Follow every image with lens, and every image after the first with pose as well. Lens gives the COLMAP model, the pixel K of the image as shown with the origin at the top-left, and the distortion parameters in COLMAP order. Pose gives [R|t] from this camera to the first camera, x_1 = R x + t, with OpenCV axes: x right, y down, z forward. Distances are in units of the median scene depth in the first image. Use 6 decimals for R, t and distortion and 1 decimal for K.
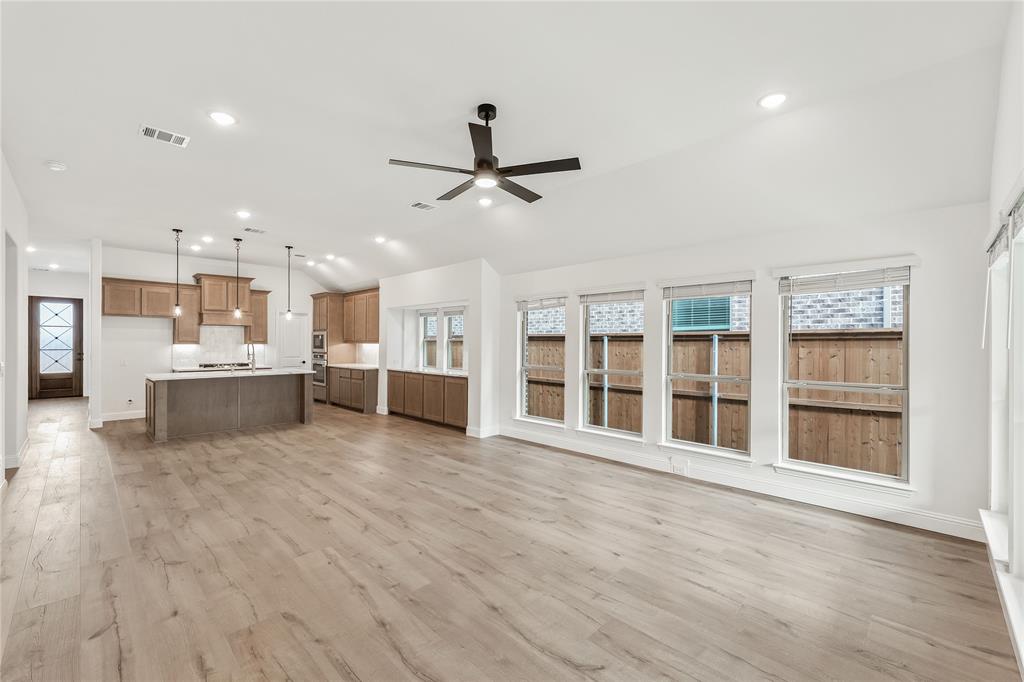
lens RADIAL K [[414.6, 0, 501.9], [0, 414.6, 343.2], [0, 0, 1]] dist [0.006871, -0.000072]
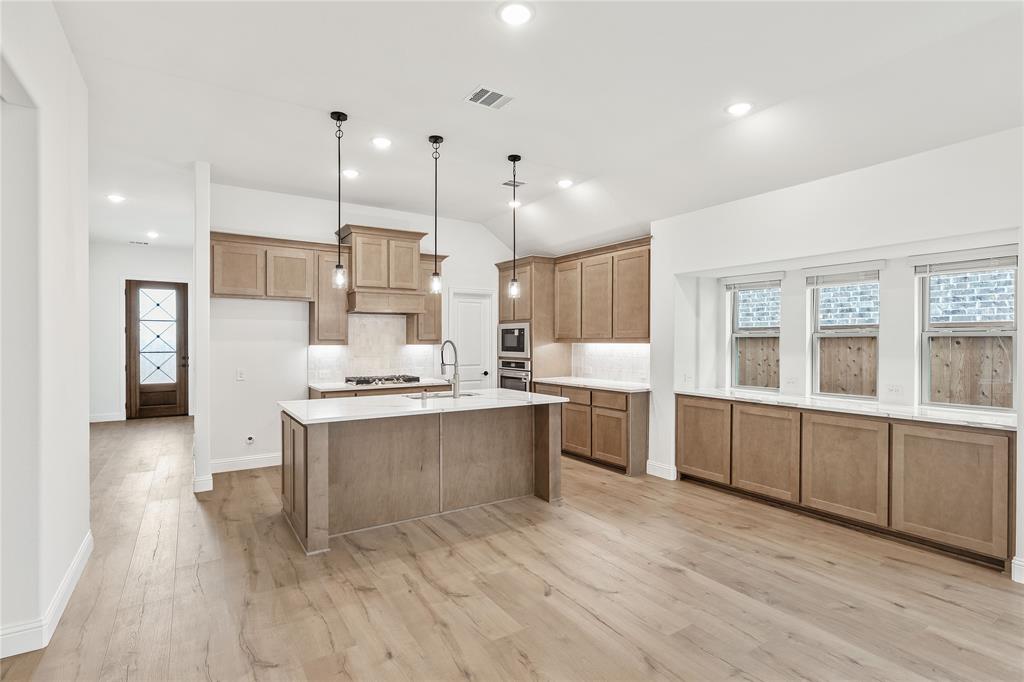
lens RADIAL K [[493.2, 0, 513.0], [0, 493.2, 343.0], [0, 0, 1]] dist [-0.000434, 0.000046]
pose [[0.978127, -0.002803, -0.207992, -0.397737], [0.003607, 0.999987, 0.003485, -0.002321], [0.207979, -0.004159, 0.978124, 0.409180]]
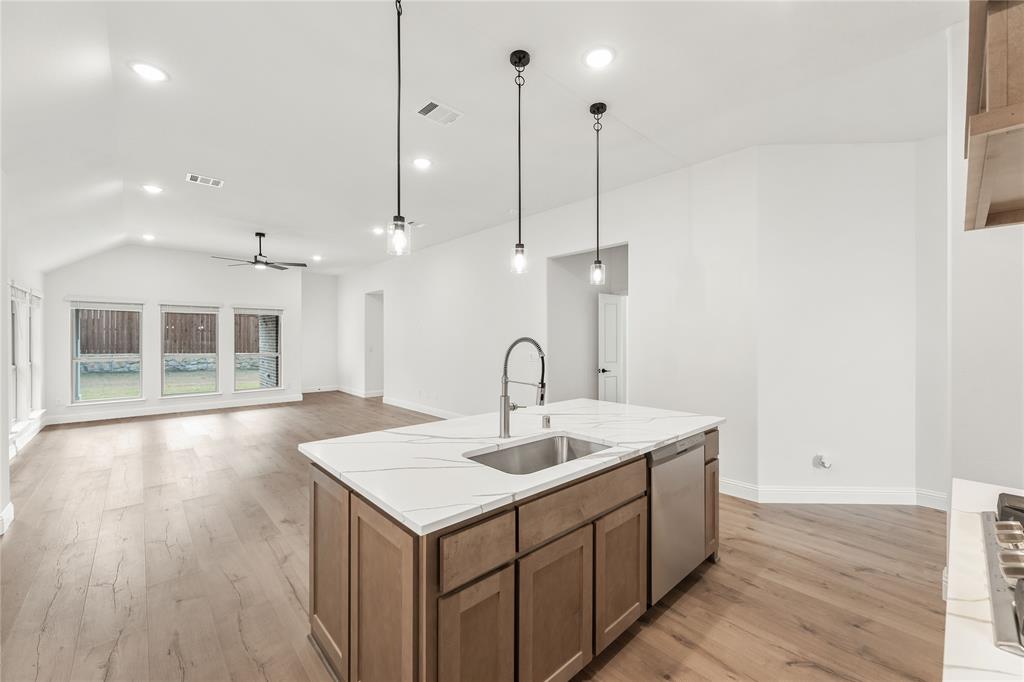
lens RADIAL K [[414.6, 0, 523.4], [0, 414.6, 338.0], [0, 0, 1]] dist [0.006871, -0.000072]
pose [[-0.999635, -0.004048, 0.026729, -0.617424], [-0.004034, 0.999992, 0.000574, -0.003986], [-0.026731, 0.000466, -0.999643, 1.301488]]
